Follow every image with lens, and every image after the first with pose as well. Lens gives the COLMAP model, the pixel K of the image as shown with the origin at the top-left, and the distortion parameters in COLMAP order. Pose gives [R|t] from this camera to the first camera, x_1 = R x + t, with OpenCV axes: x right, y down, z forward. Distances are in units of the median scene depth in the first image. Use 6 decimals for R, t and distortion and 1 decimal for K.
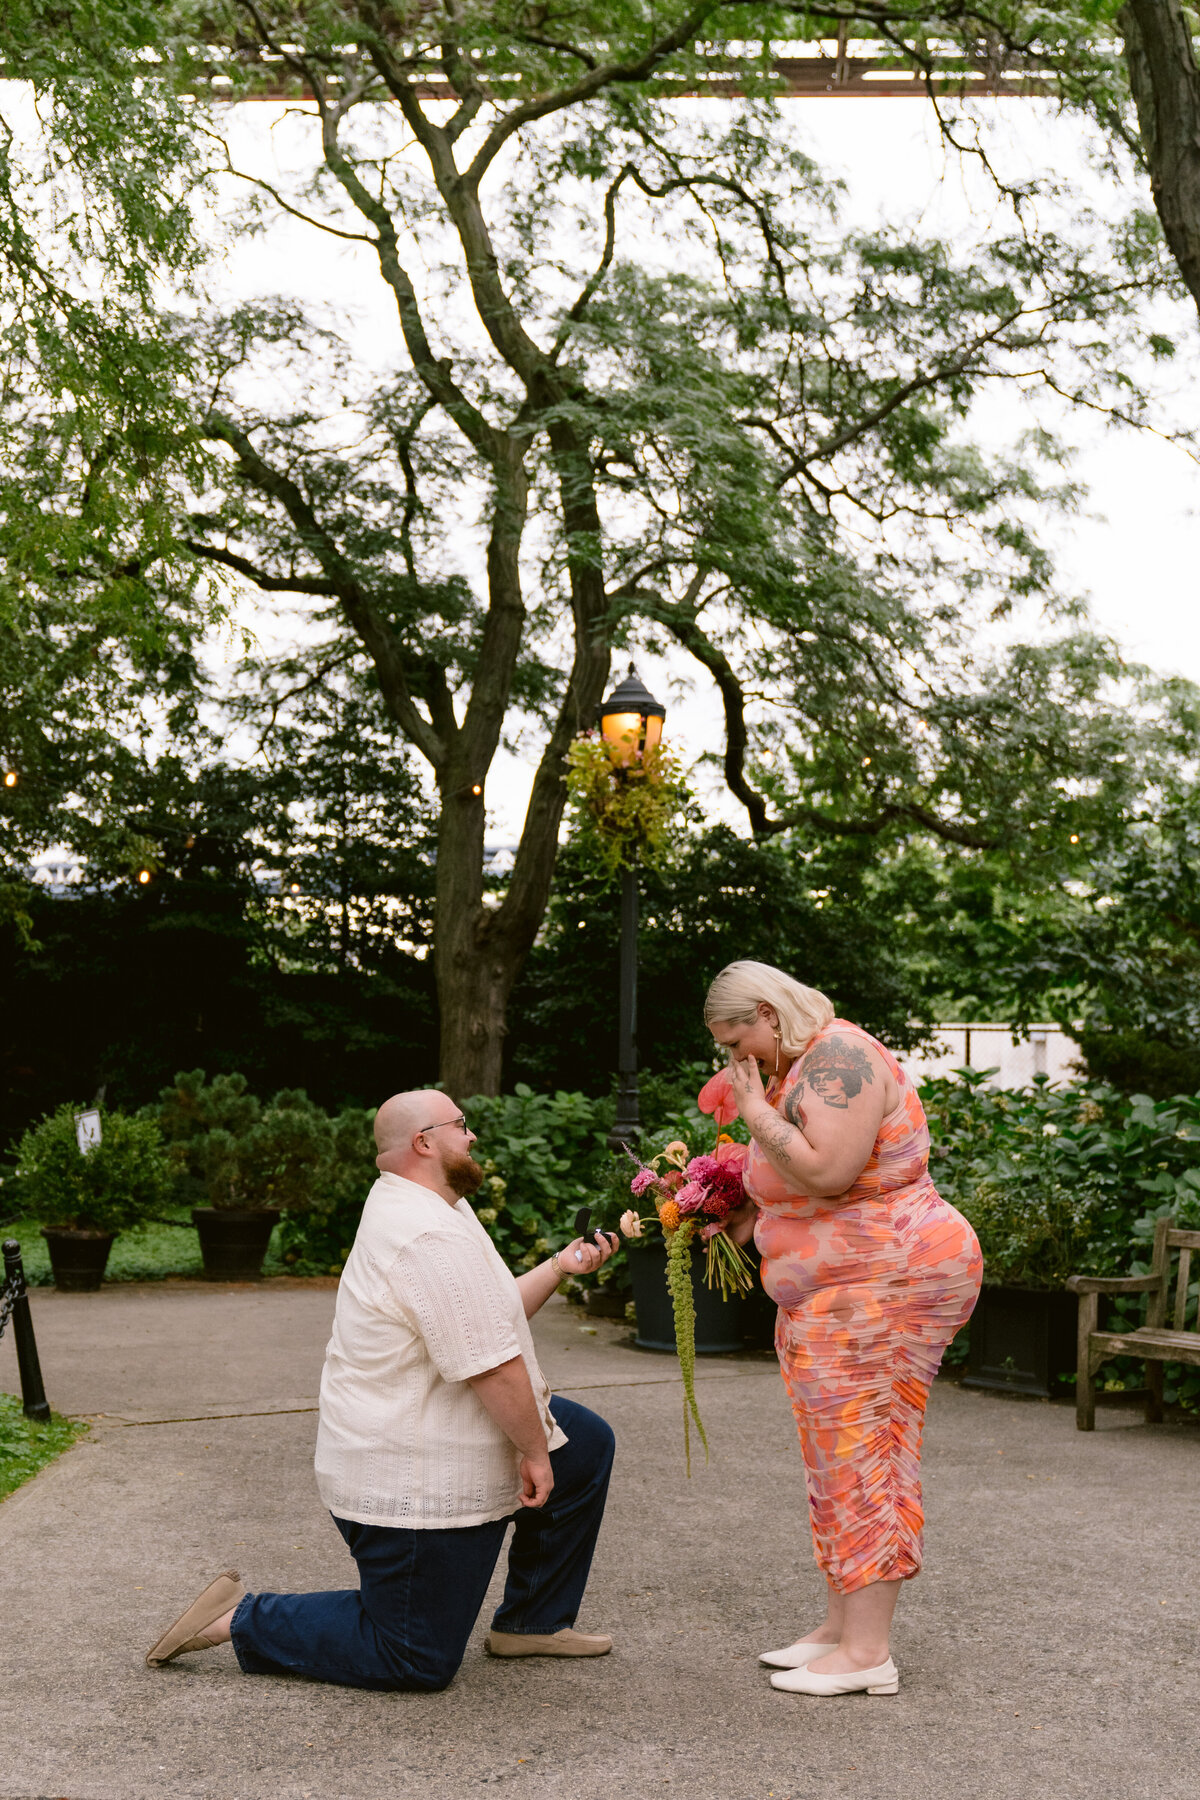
lens RADIAL K [[1813.6, 0, 600.0], [0, 1813.6, 900.0], [0, 0, 1]] dist [-0.037760, 0.009362]
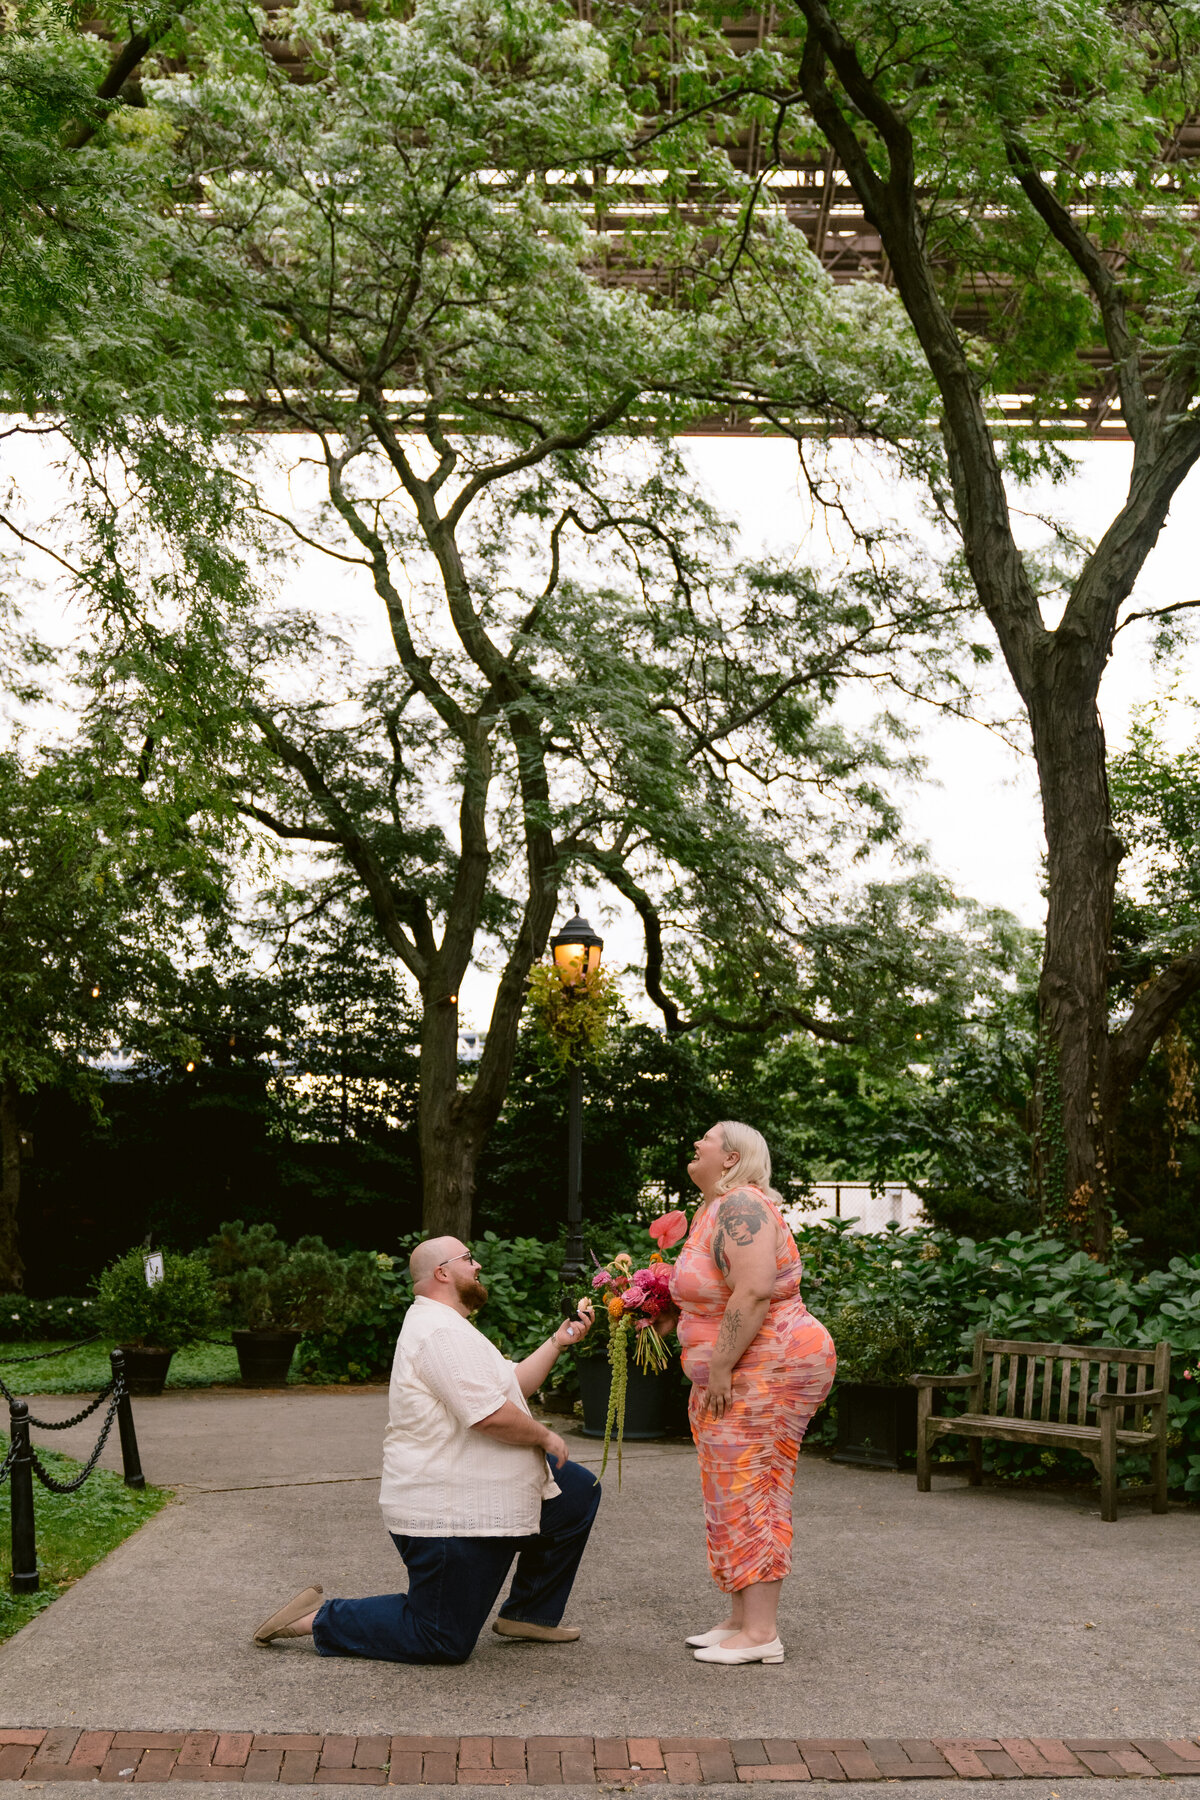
lens RADIAL K [[1600.0, 0, 599.0], [0, 1600.0, 931.1], [0, 0, 1]] dist [-0.060525, -0.010046]
pose [[0.998837, 0.005232, 0.047929, -0.016543], [-0.001117, 0.996339, -0.085486, -0.010364], [-0.048200, 0.085333, 0.995186, -0.108854]]
